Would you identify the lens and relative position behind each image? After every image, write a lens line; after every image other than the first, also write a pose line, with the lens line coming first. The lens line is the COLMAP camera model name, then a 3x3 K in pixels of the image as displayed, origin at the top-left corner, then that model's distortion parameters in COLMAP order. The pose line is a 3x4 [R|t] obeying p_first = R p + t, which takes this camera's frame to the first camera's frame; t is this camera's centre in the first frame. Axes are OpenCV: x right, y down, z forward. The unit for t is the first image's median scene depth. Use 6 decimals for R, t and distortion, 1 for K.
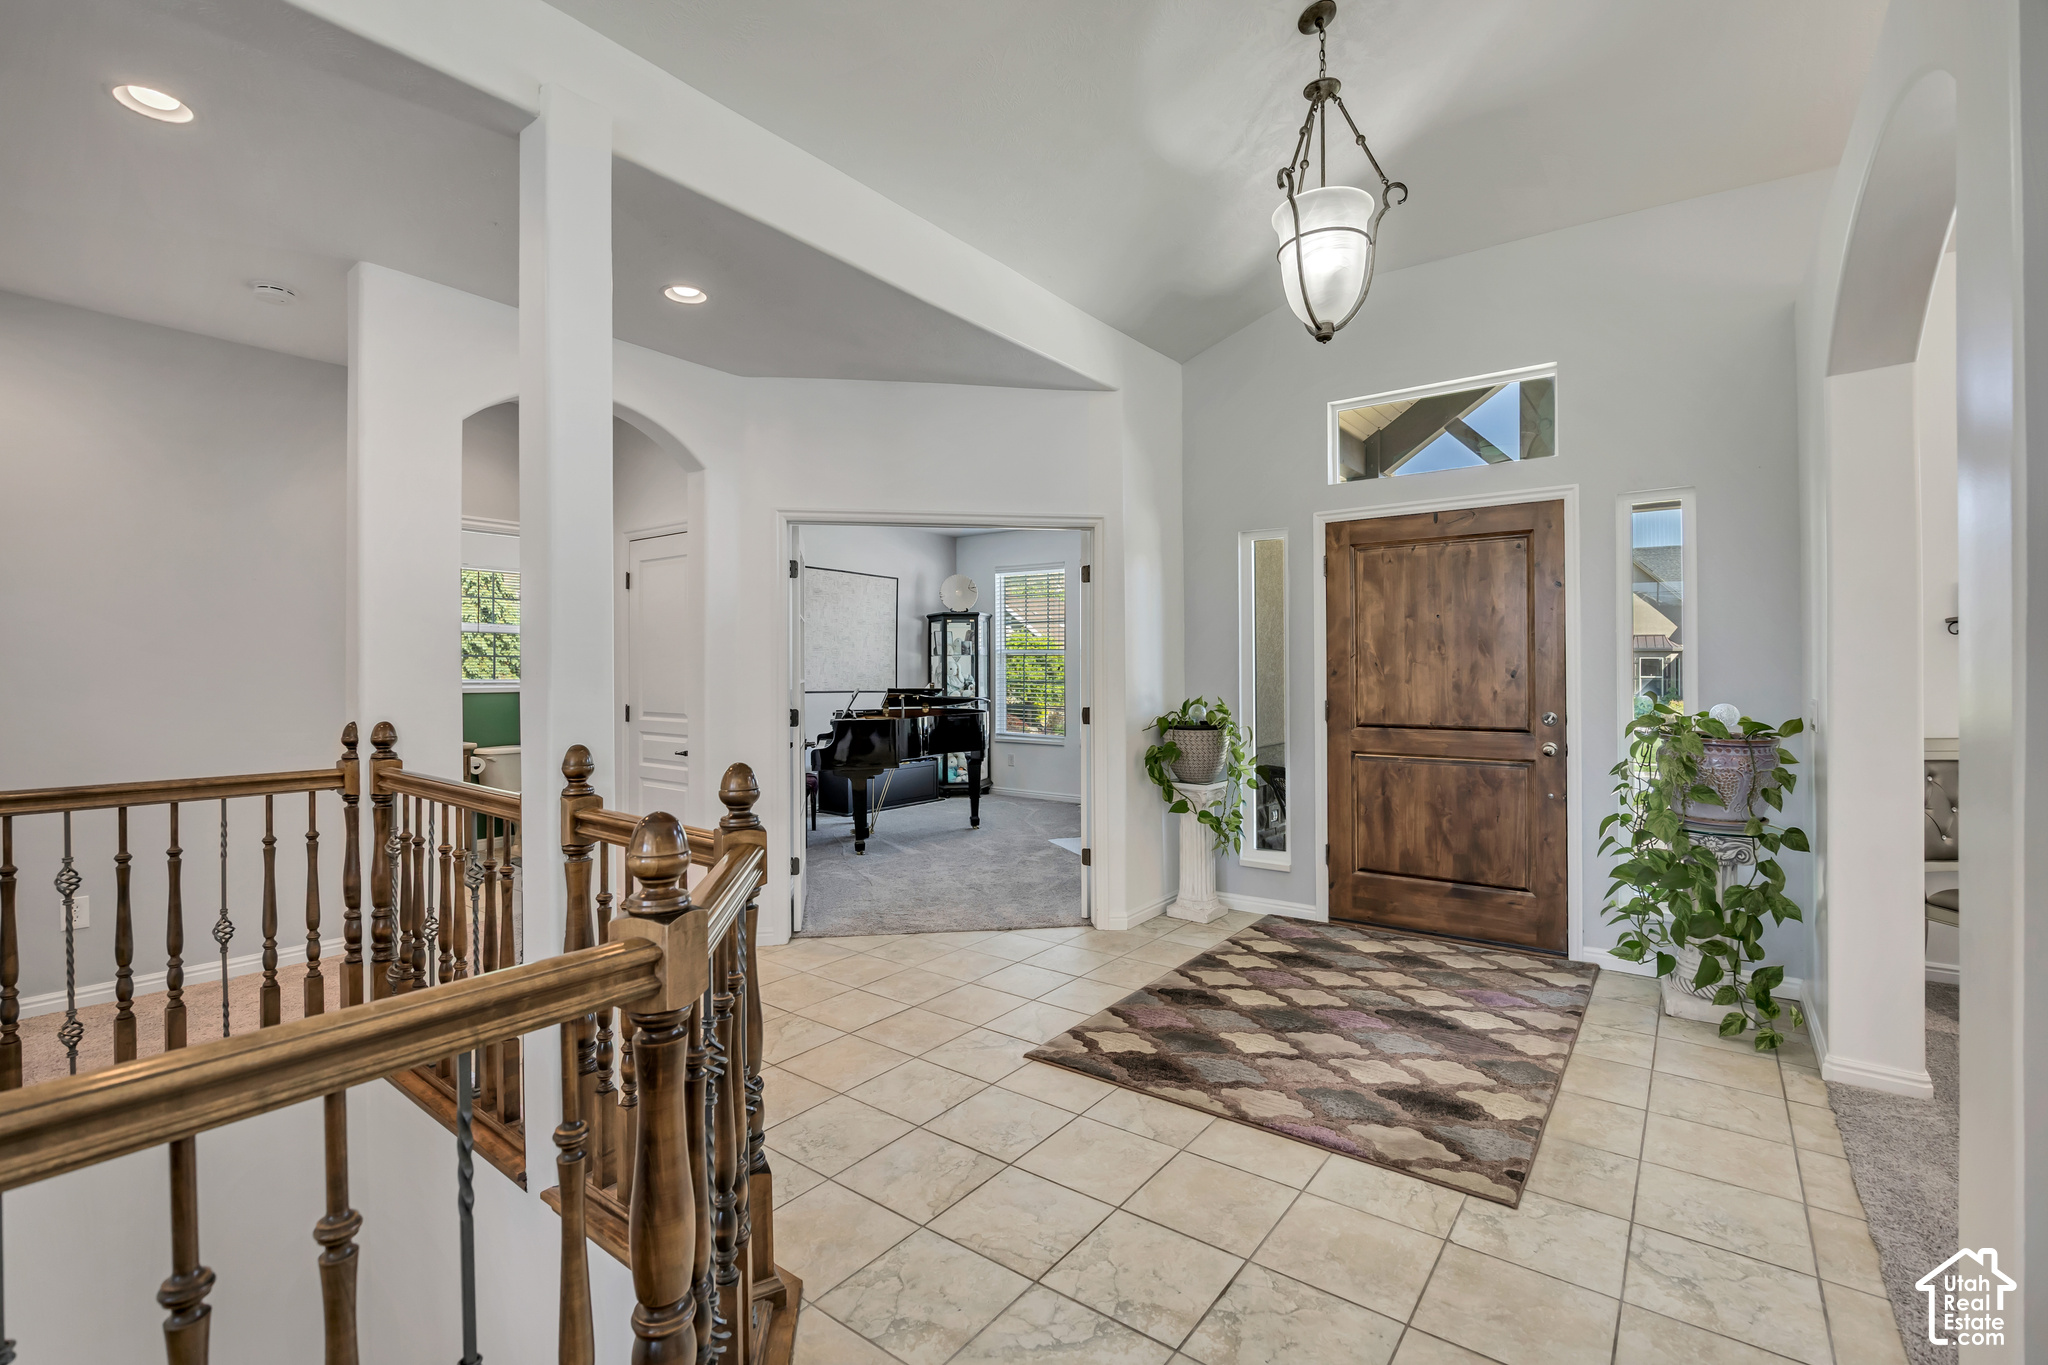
lens RADIAL K [[903.6, 0, 1021.9], [0, 903.6, 670.8], [0, 0, 1]] dist [-0.001222, -0.000783]
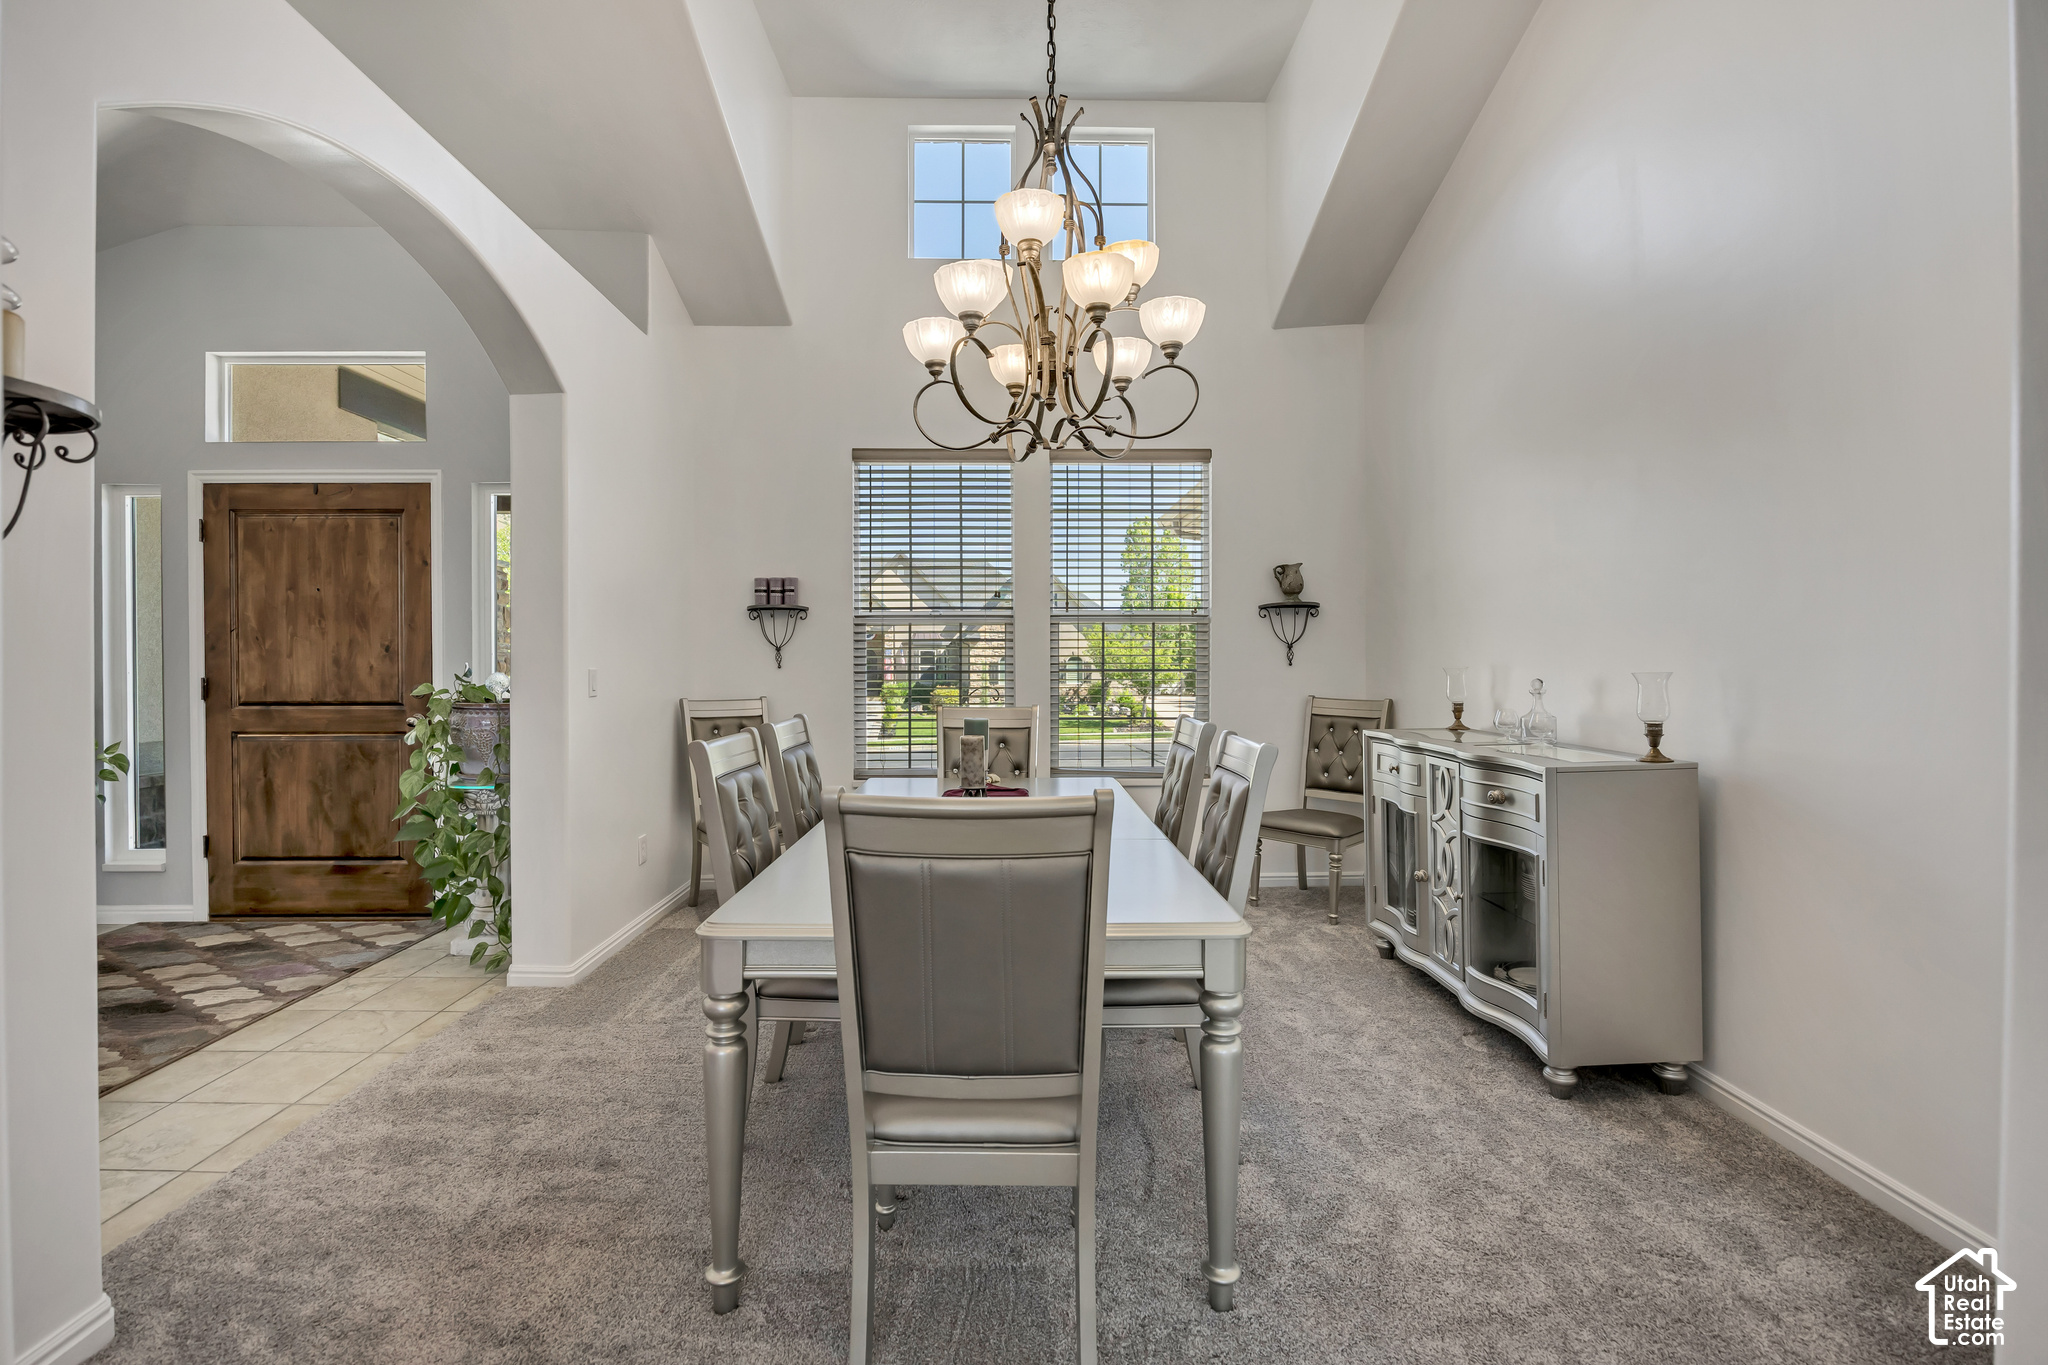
lens RADIAL K [[898.7, 0, 1016.9], [0, 898.7, 663.4], [0, 0, 1]] dist [-0.008205, 0.000041]
pose [[0.798021, 0.002549, 0.602624, 0.466711], [0.000199, 0.999990, -0.004493, 0.023233], [-0.602629, 0.003705, 0.798013, -0.223235]]
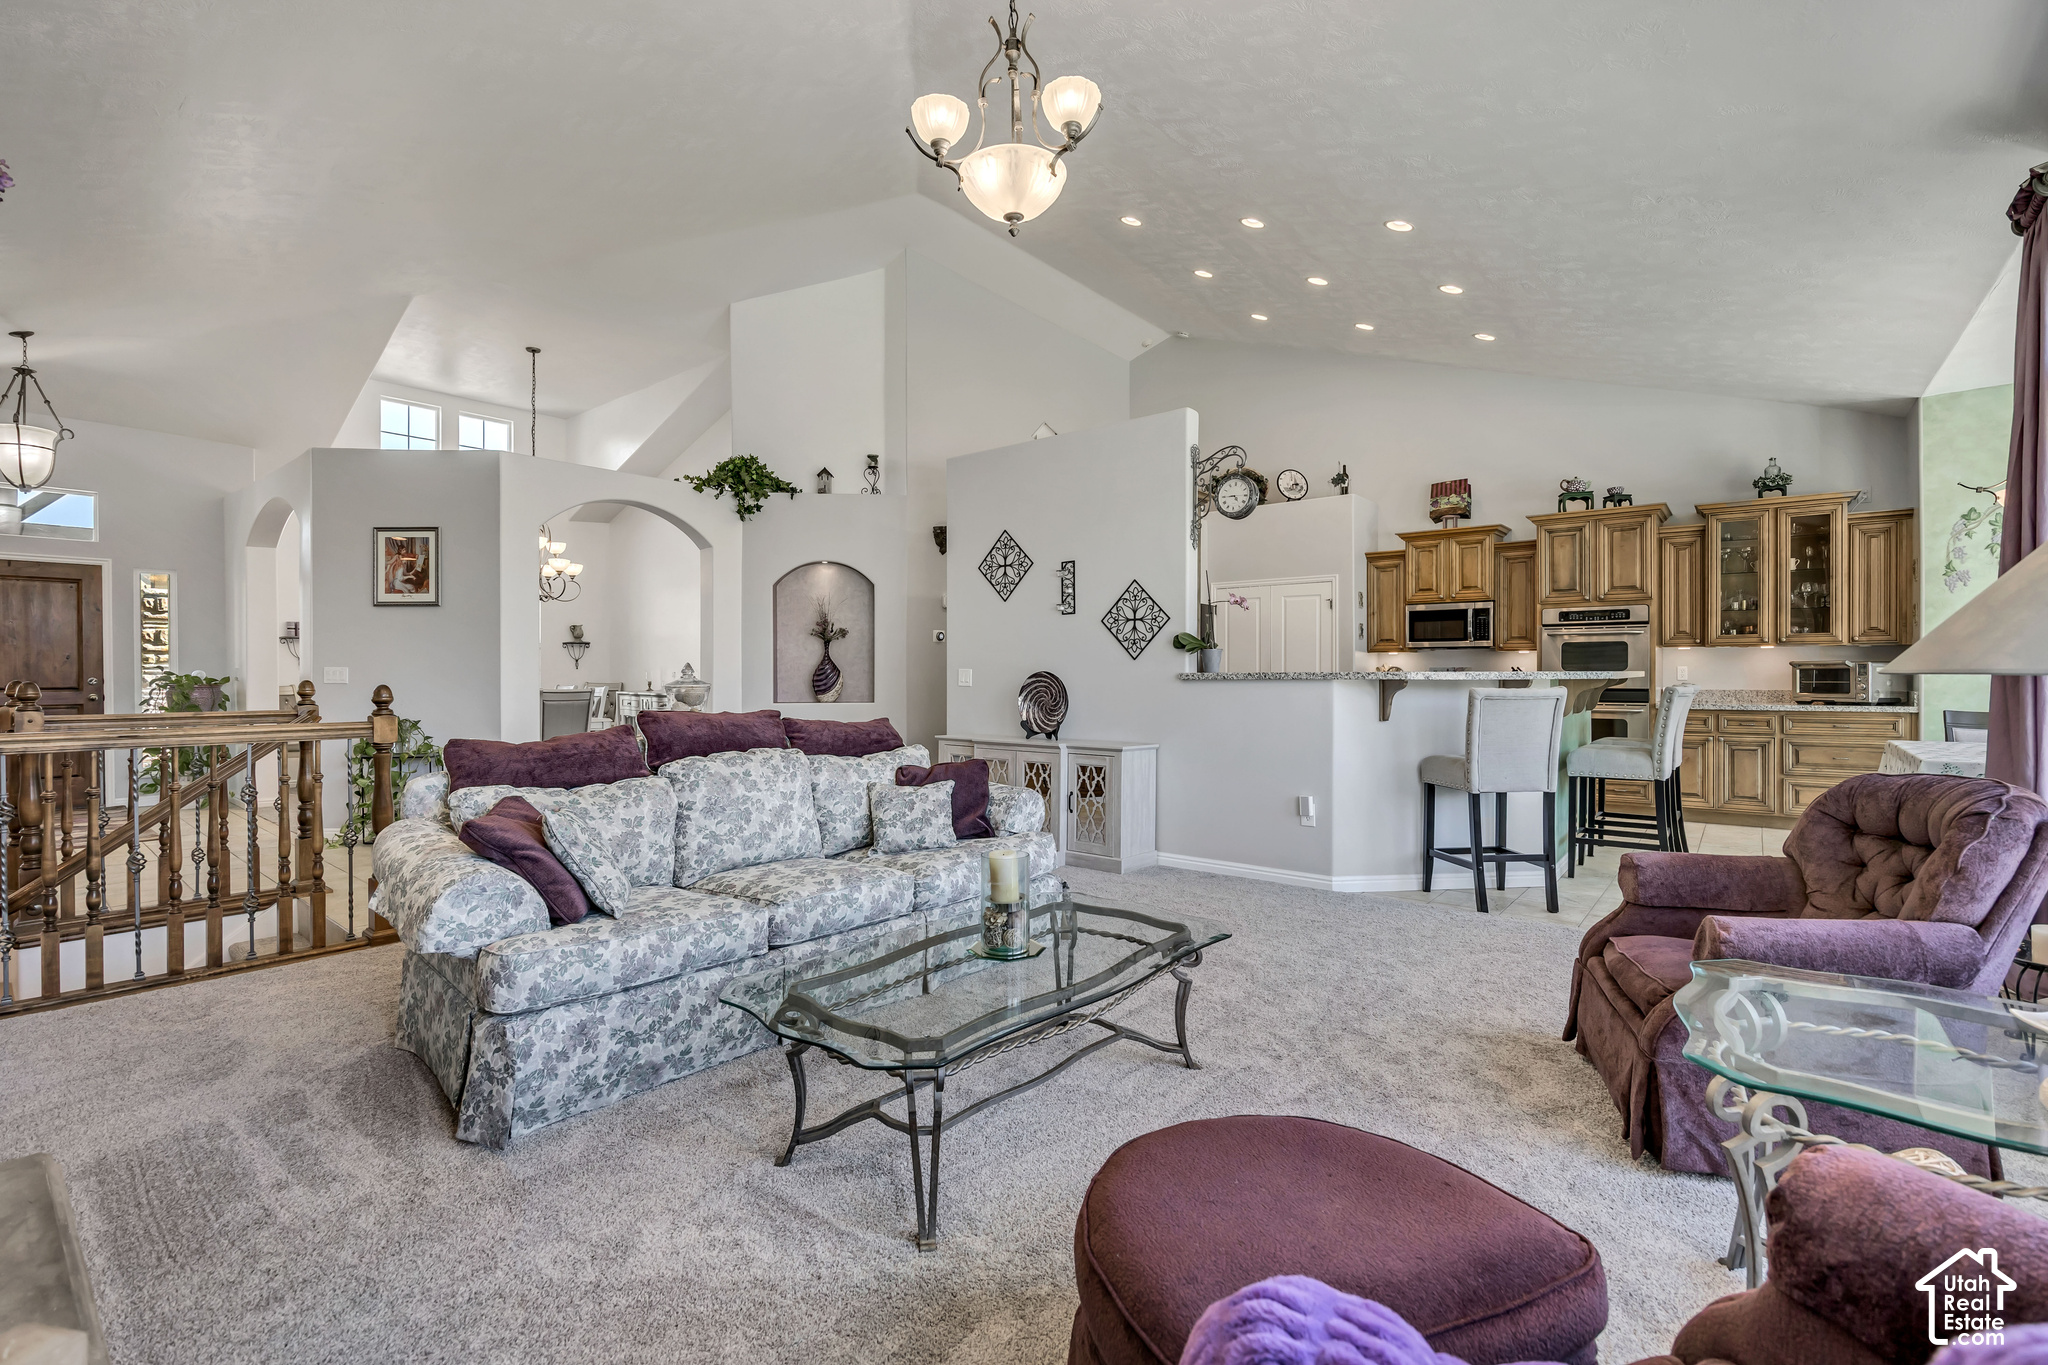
lens RADIAL K [[903.6, 0, 1021.9], [0, 903.6, 670.8], [0, 0, 1]] dist [-0.001222, -0.000783]
pose [[0.052893, 0.002718, 0.998596, -1.080158], [0.002293, 0.999993, -0.002843, 0.037251], [-0.998598, 0.002440, 0.052887, -0.938612]]
